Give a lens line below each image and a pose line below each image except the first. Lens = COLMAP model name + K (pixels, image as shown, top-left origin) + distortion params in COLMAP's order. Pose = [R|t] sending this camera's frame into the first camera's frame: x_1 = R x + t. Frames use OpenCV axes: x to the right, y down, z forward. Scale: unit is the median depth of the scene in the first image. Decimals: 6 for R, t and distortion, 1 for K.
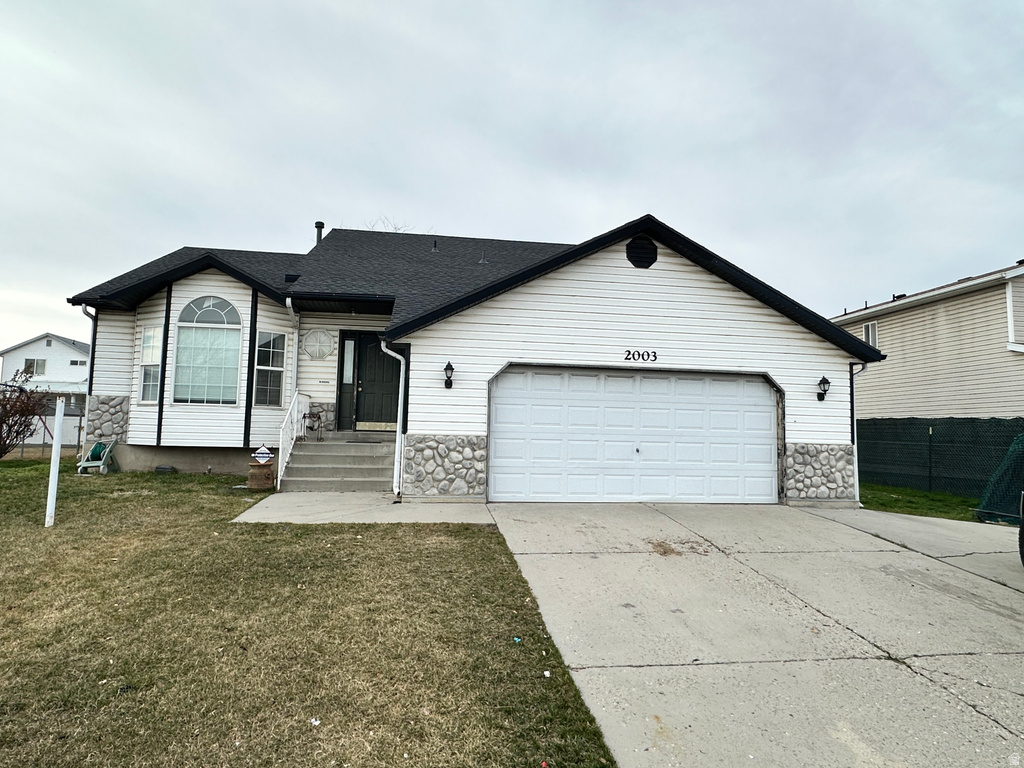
lens RADIAL K [[599.3, 0, 512.0], [0, 599.3, 384.0], [0, 0, 1]] dist [0.016694, 0.000729]
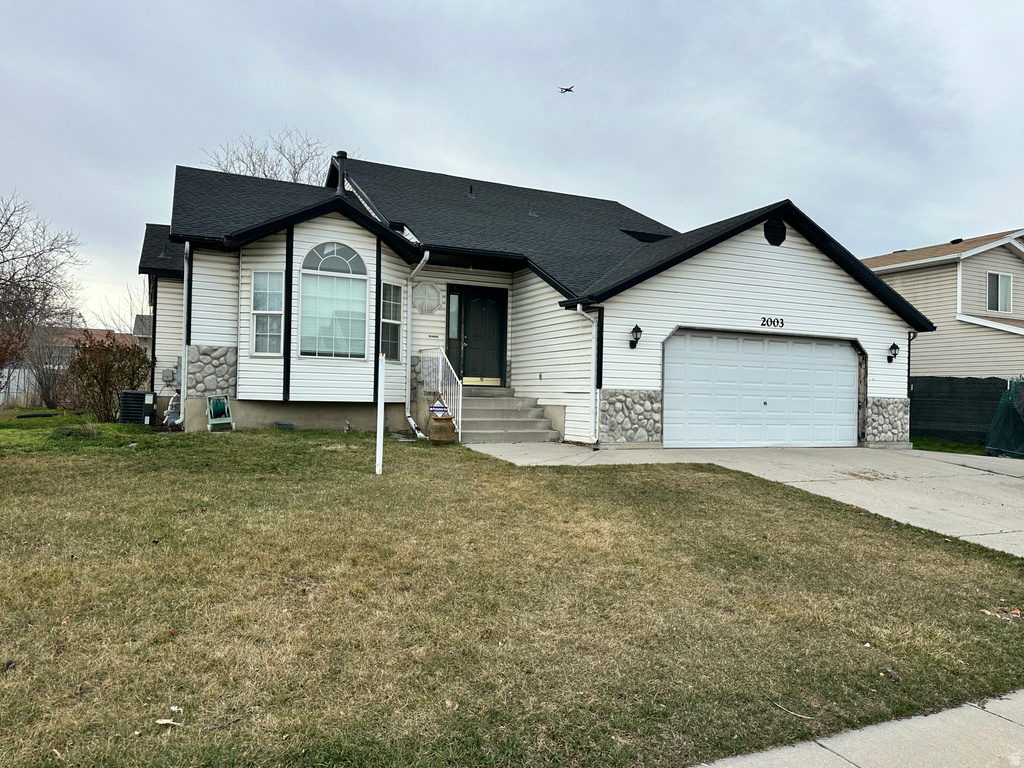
lens RADIAL K [[704.4, 0, 512.0], [0, 704.4, 384.0], [0, 0, 1]] dist [0.099102, -0.002621]
pose [[0.957382, 0.004384, 0.288790, -0.645306], [-0.024888, 0.997418, 0.067364, -0.008473], [-0.287749, -0.071681, 0.955019, -0.182138]]
